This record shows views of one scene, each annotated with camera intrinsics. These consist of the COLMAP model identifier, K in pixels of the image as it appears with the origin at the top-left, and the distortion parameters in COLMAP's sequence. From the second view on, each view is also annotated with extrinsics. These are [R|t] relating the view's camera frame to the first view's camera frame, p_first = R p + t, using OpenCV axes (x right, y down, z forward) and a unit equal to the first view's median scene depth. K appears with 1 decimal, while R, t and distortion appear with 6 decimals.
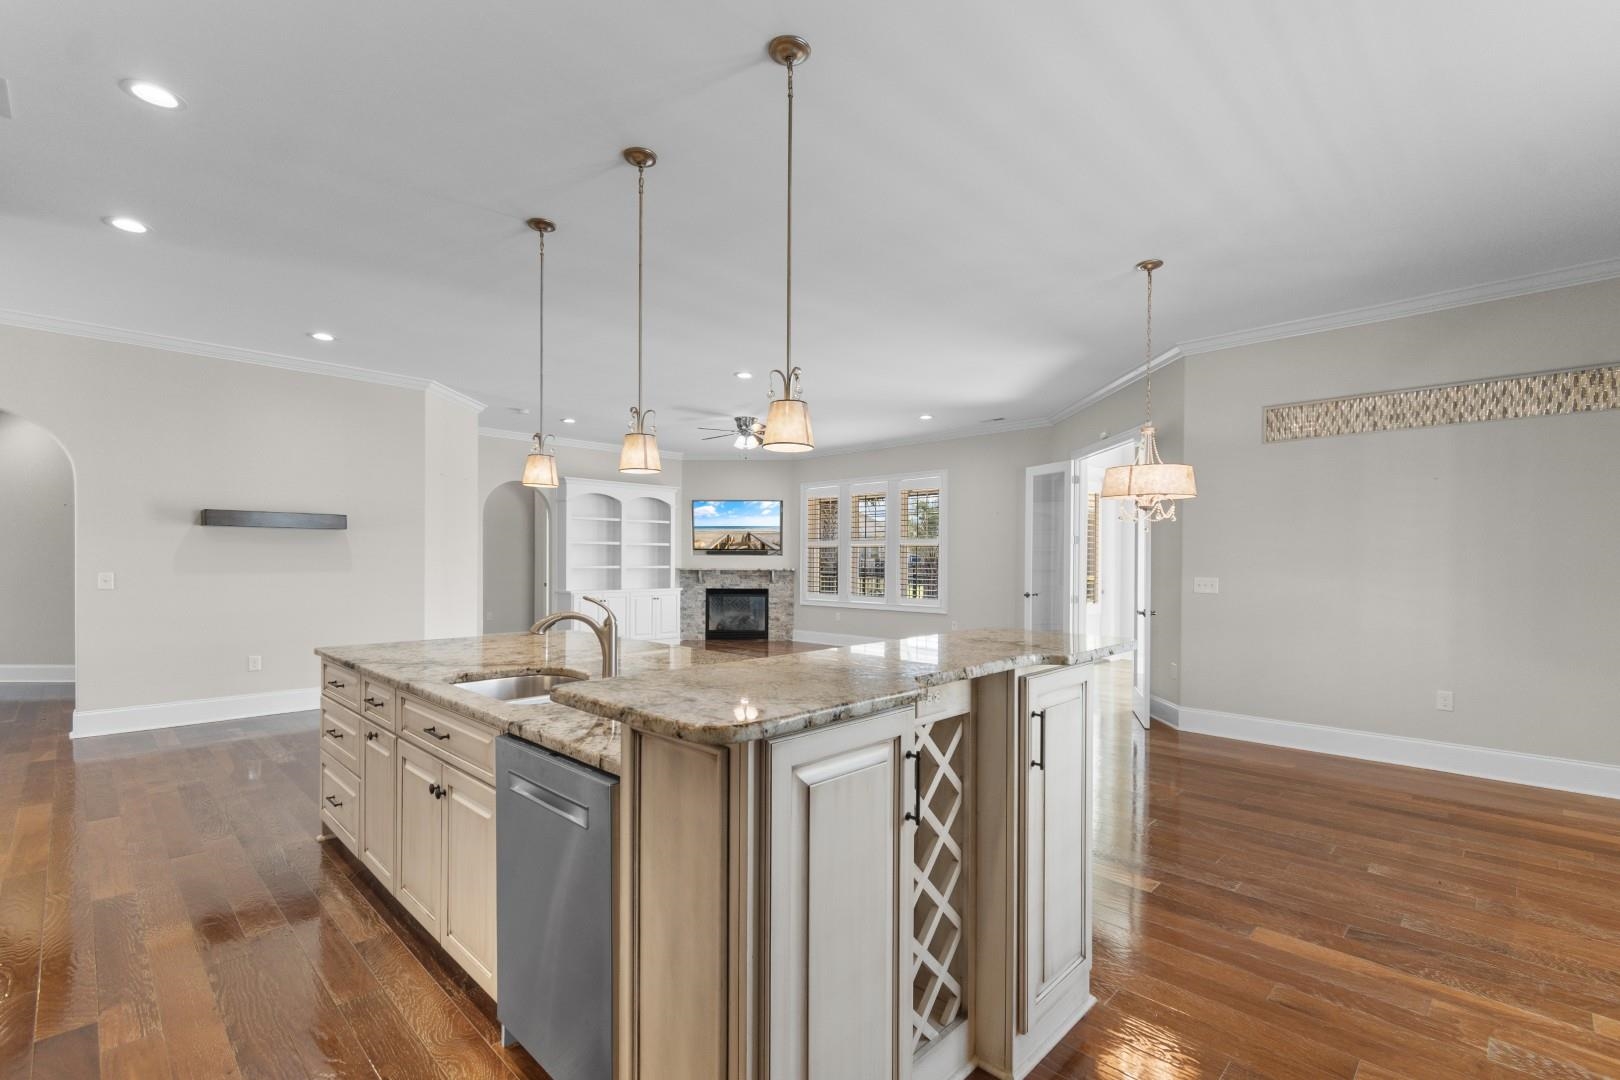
lens RADIAL K [[722.7, 0, 808.2], [0, 722.7, 564.9], [0, 0, 1]] dist [0.002507, -0.000642]
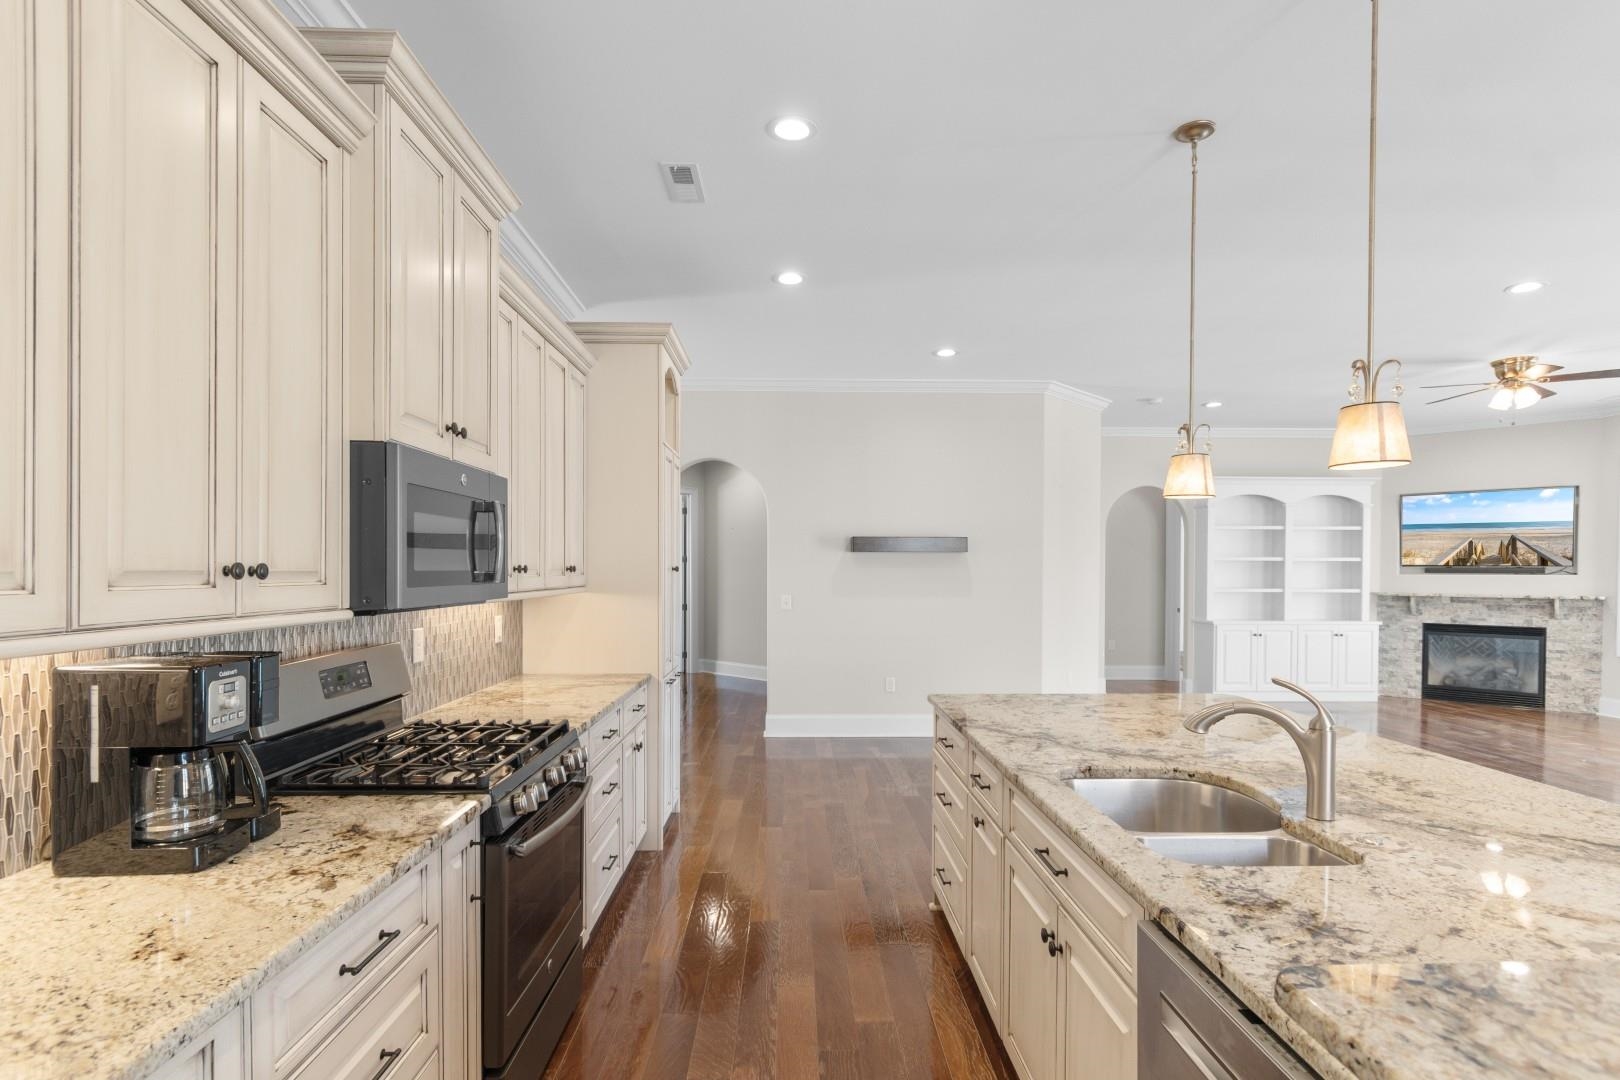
lens RADIAL K [[809.3, 0, 813.9], [0, 809.3, 581.7], [0, 0, 1]] dist [0.014361, -0.009989]
pose [[0.721236, 0.008206, -0.692640, -0.028442], [-0.004255, 0.999963, 0.007416, -0.010713], [0.692676, -0.002401, 0.721245, 0.057192]]
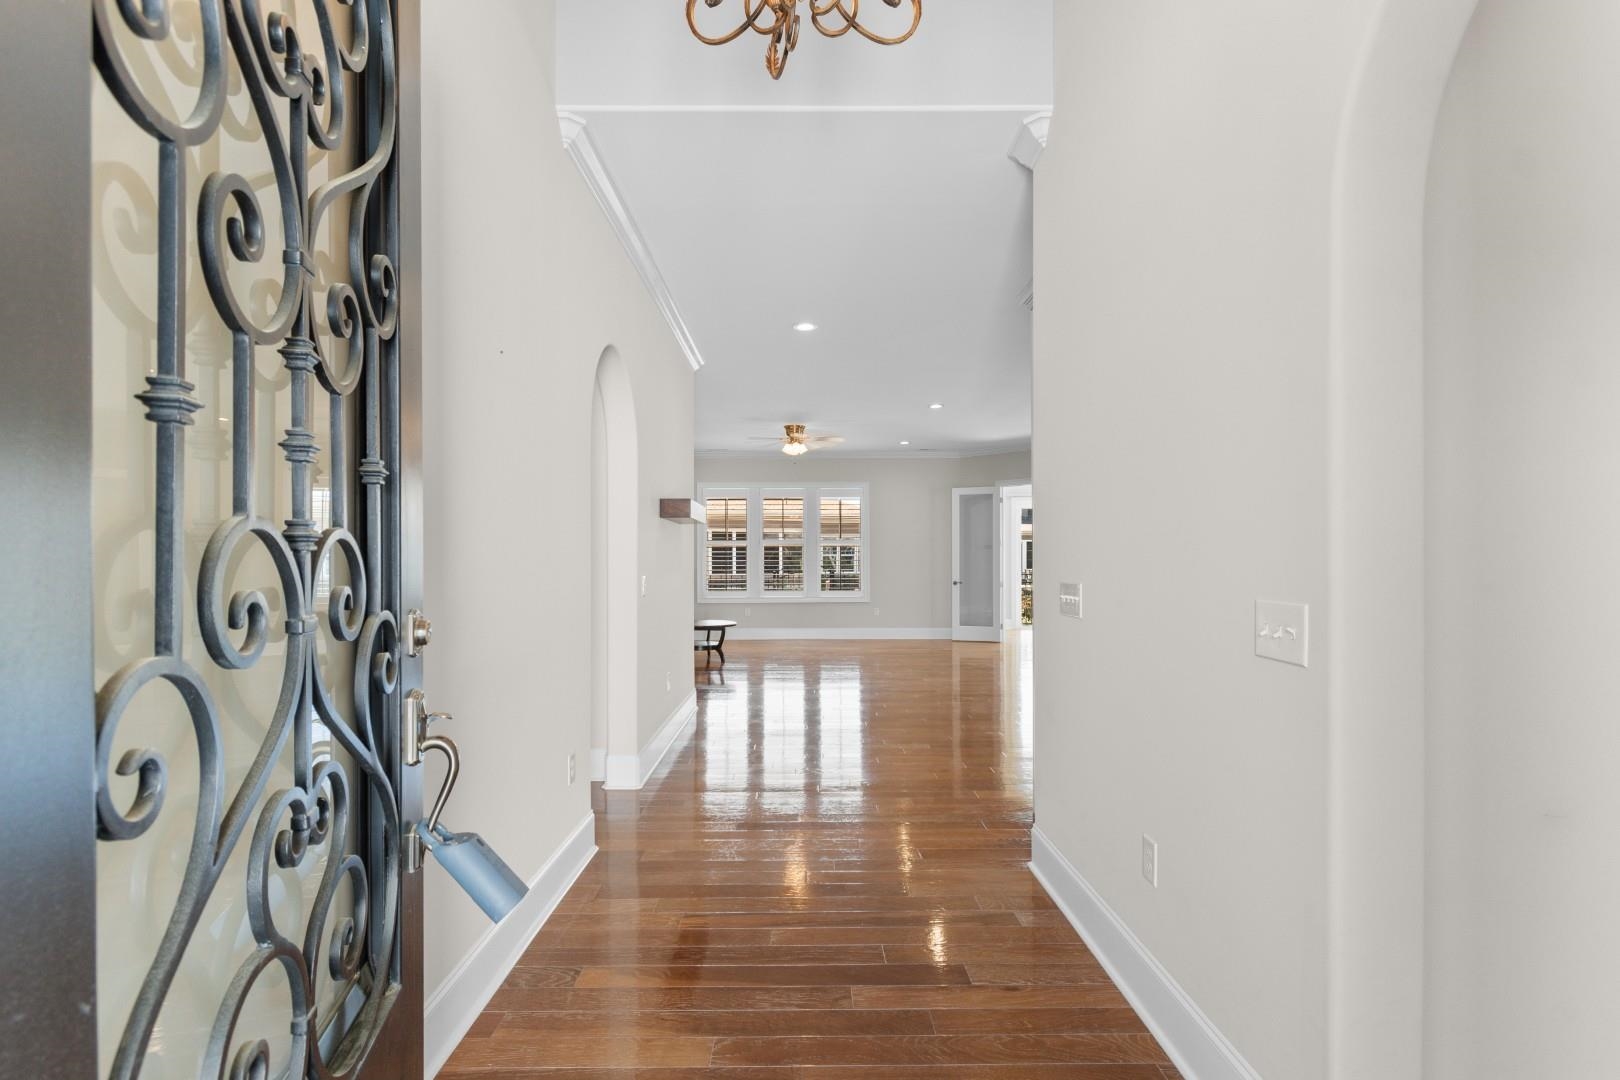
lens RADIAL K [[764.5, 0, 808.0], [0, 764.5, 561.1], [0, 0, 1]] dist [0.001128, 0.000188]
pose [[0.716106, -0.008361, 0.697941, -0.736388], [0.012021, 0.999928, -0.000355, -0.001906], [-0.697888, 0.008644, 0.716155, 0.145010]]
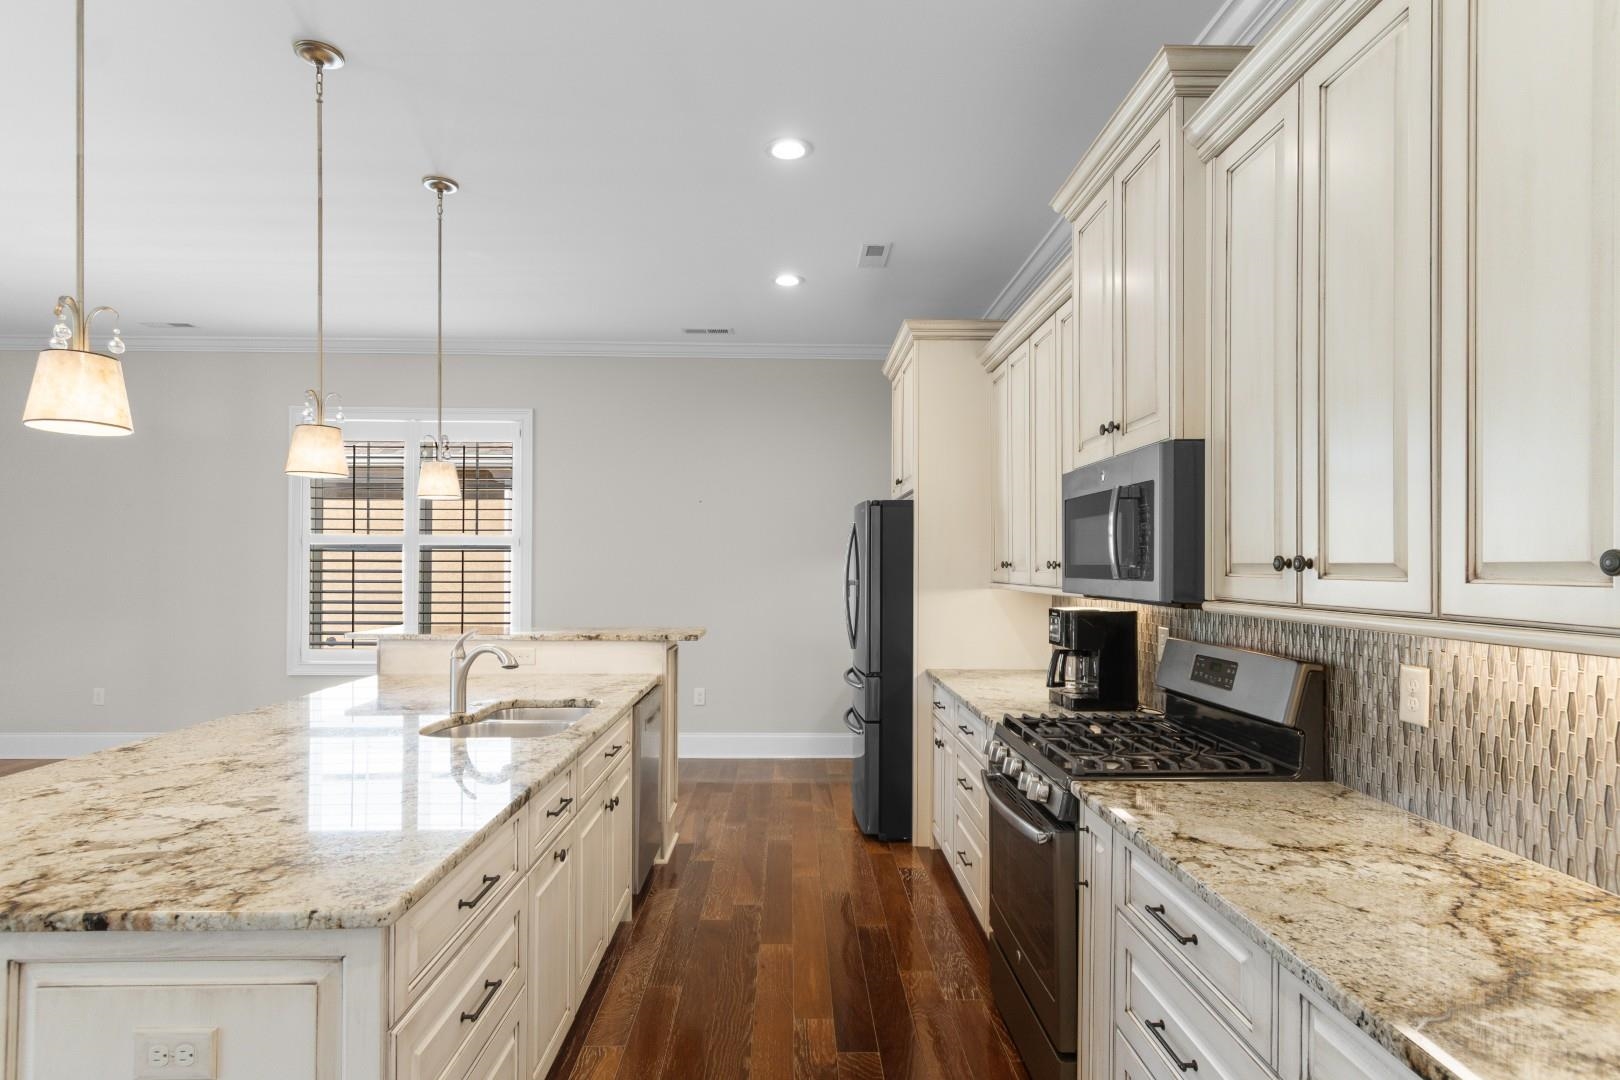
lens RADIAL K [[839.2, 0, 807.2], [0, 839.2, 561.1], [0, 0, 1]] dist [-0.002135, -0.000627]
pose [[-0.715027, -0.004671, 0.699081, -0.356875], [-0.001201, 0.999984, 0.005453, -0.014007], [-0.699096, 0.003059, -0.715022, 0.376755]]
